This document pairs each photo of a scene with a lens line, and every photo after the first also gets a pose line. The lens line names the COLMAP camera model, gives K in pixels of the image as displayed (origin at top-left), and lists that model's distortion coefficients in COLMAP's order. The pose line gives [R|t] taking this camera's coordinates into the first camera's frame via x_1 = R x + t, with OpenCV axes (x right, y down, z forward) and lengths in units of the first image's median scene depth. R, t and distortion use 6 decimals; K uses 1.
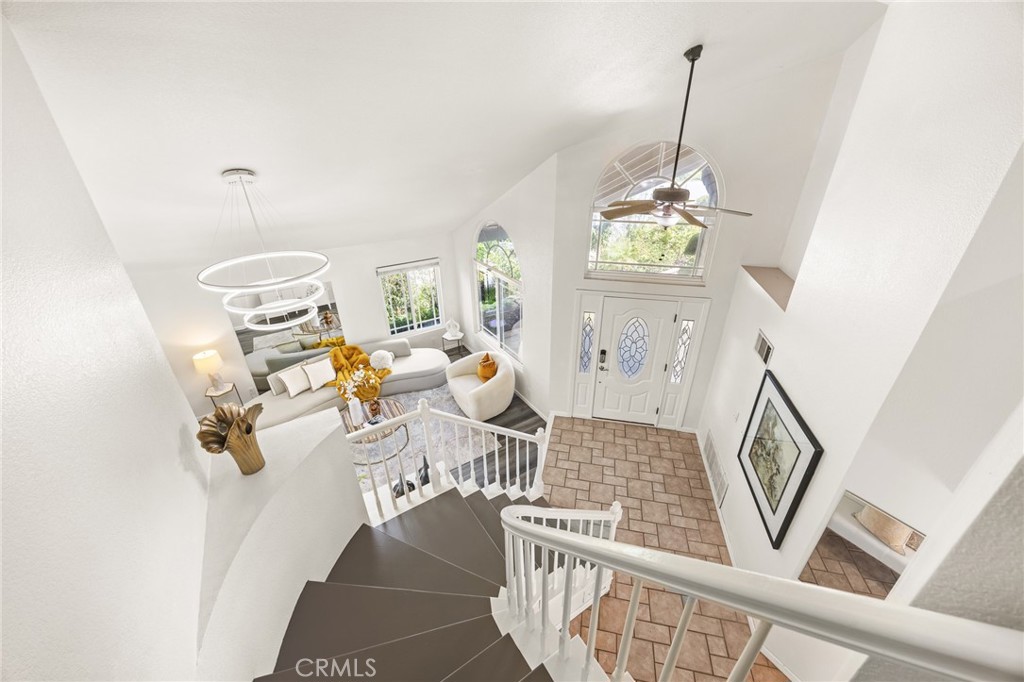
lens RADIAL K [[387.5, 0, 512.0], [0, 387.5, 341.0], [0, 0, 1]] dist [0.001815, 0.000232]
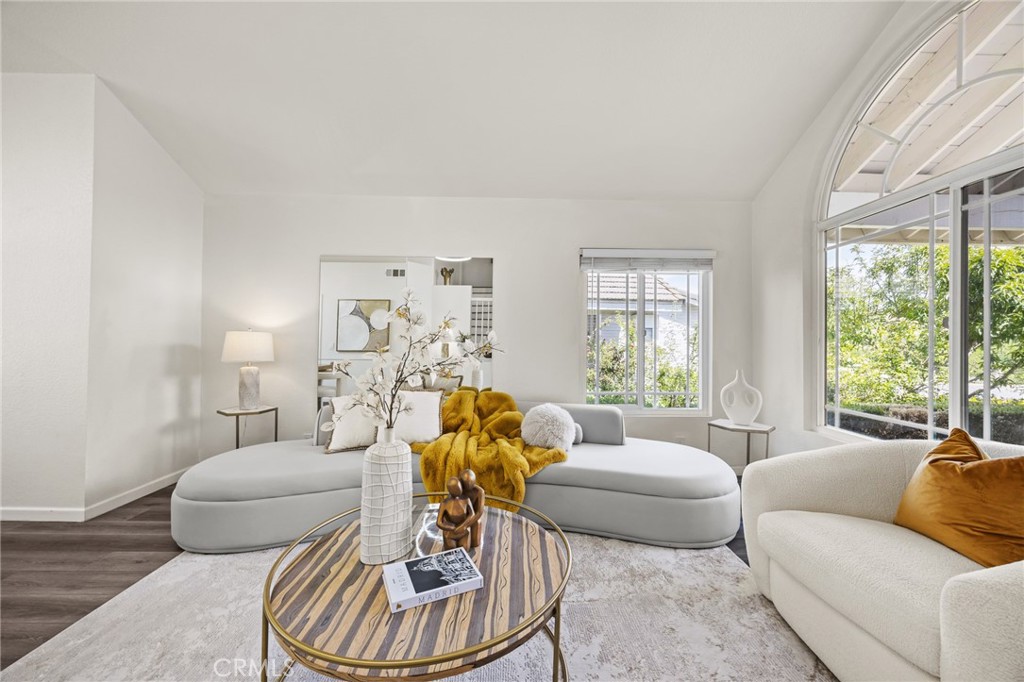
lens RADIAL K [[387.5, 0, 512.0], [0, 387.5, 341.0], [0, 0, 1]] dist [0.001815, 0.000232]
pose [[0.841549, 0.006267, -0.540145, -0.155060], [-0.257481, 0.883684, -0.390904, 0.136047], [0.474867, 0.468042, 0.745277, 0.646631]]
